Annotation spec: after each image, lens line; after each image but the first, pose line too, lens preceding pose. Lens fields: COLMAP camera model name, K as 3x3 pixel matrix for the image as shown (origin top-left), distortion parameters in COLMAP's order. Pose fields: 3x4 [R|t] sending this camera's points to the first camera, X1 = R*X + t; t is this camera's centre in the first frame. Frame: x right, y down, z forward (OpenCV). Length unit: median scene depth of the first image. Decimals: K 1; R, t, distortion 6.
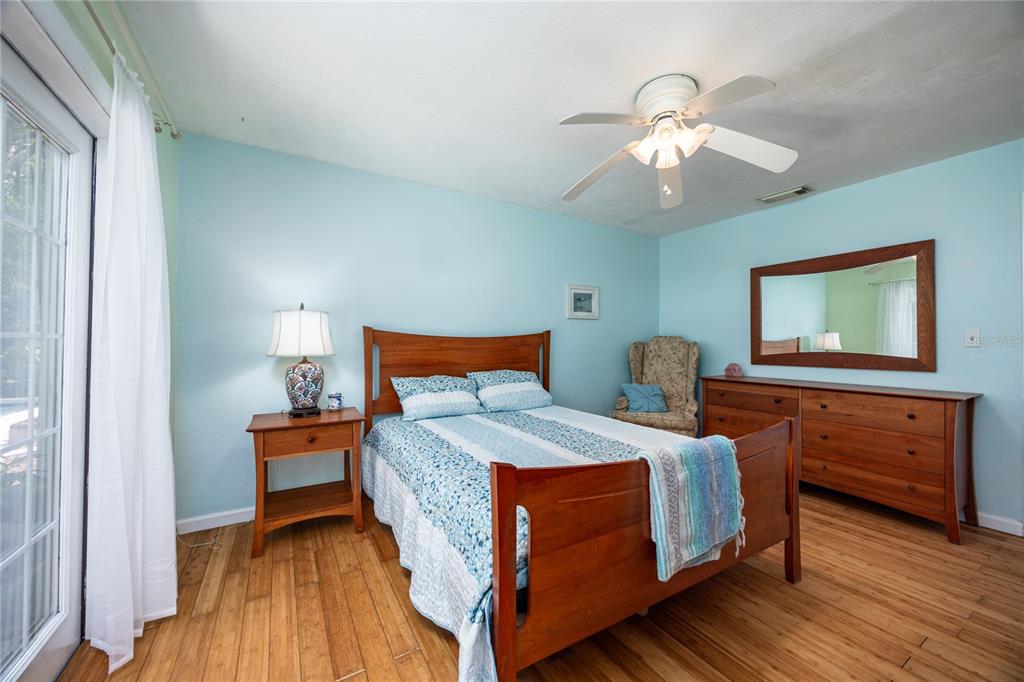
lens RADIAL K [[403.0, 0, 519.5], [0, 403.0, 340.6], [0, 0, 1]] dist [-0.000673, 0.000050]
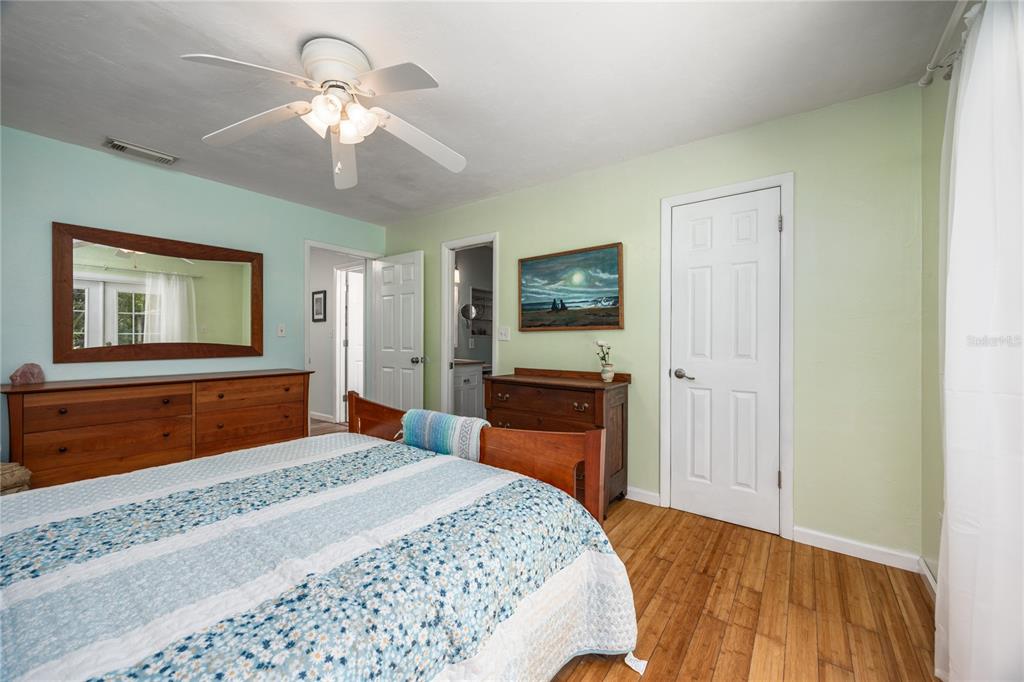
lens RADIAL K [[403.0, 0, 519.5], [0, 403.0, 340.6], [0, 0, 1]] dist [-0.000673, 0.000050]
pose [[-0.396116, -0.015977, 0.918062, -0.429666], [-0.015349, 0.999824, 0.010777, 0.001452], [-0.918072, -0.009822, -0.396291, 0.652589]]
